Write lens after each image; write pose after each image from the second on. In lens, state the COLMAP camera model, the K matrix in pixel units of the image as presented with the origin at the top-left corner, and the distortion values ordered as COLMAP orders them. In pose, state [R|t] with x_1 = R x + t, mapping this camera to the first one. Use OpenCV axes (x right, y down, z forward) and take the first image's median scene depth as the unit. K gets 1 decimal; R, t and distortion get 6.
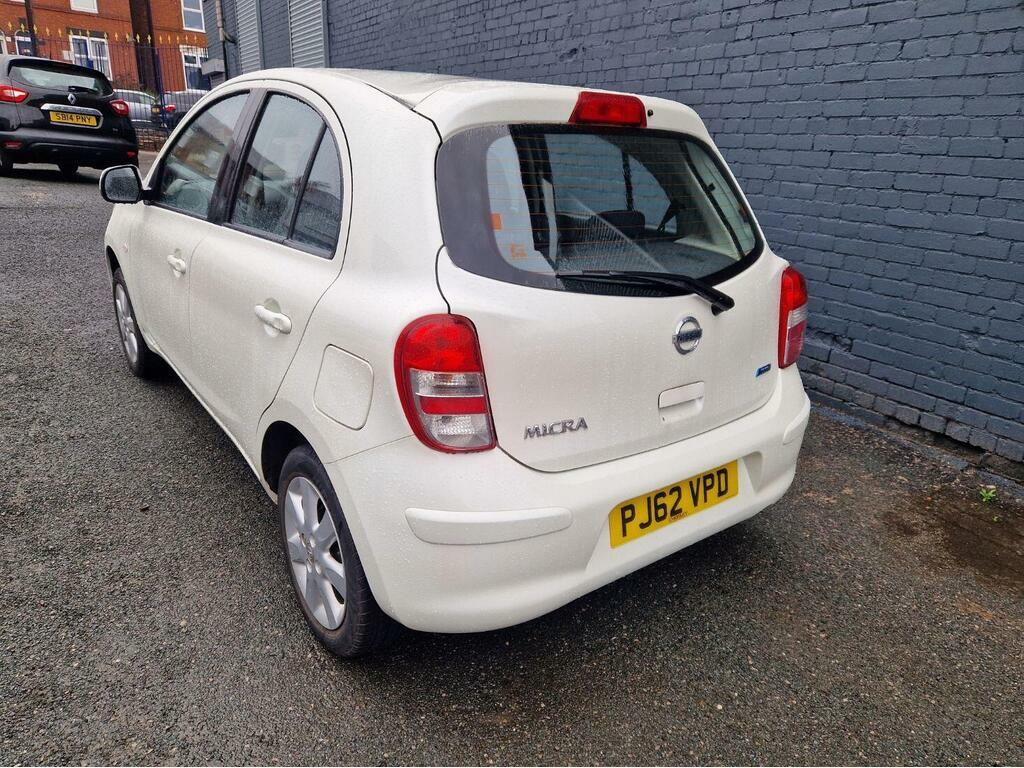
lens RADIAL K [[693.4, 0, 509.2], [0, 693.4, 386.5], [0, 0, 1]] dist [-0.021134, -0.010129]
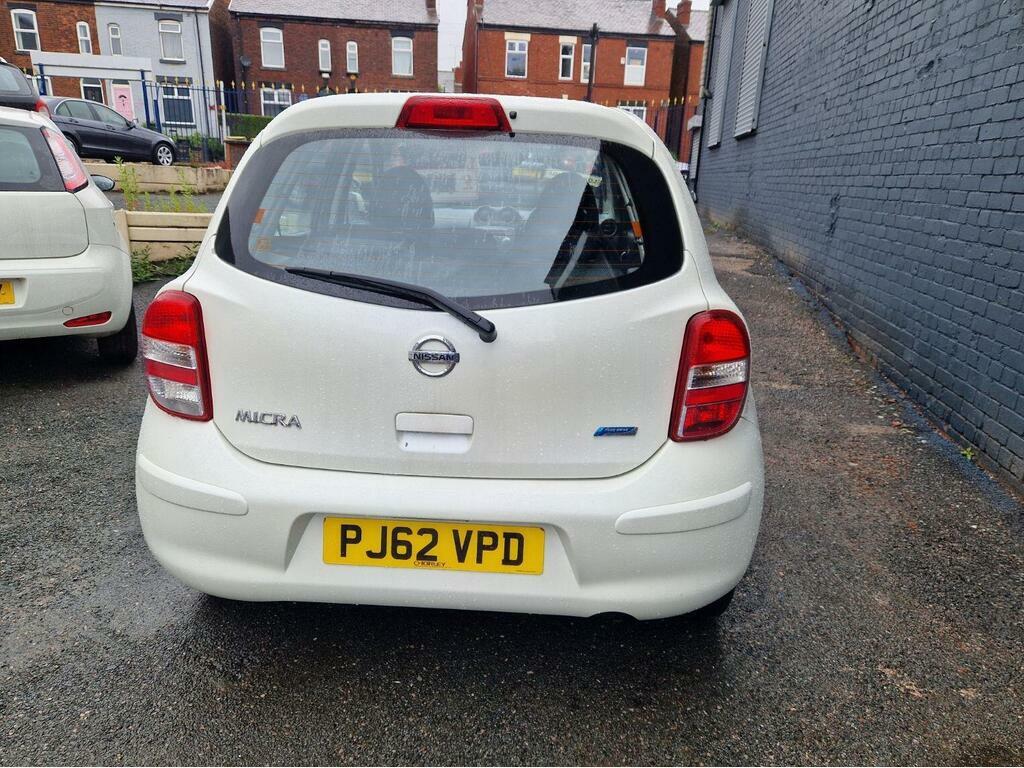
lens RADIAL K [[678.6, 0, 515.3], [0, 678.6, 374.2], [0, 0, 1]] dist [0.018957, -0.015117]
pose [[0.775802, 0.165897, -0.608777, 0.822279], [-0.211177, 0.977444, -0.002754, -0.068046], [0.594588, 0.130697, 0.793337, 0.355556]]
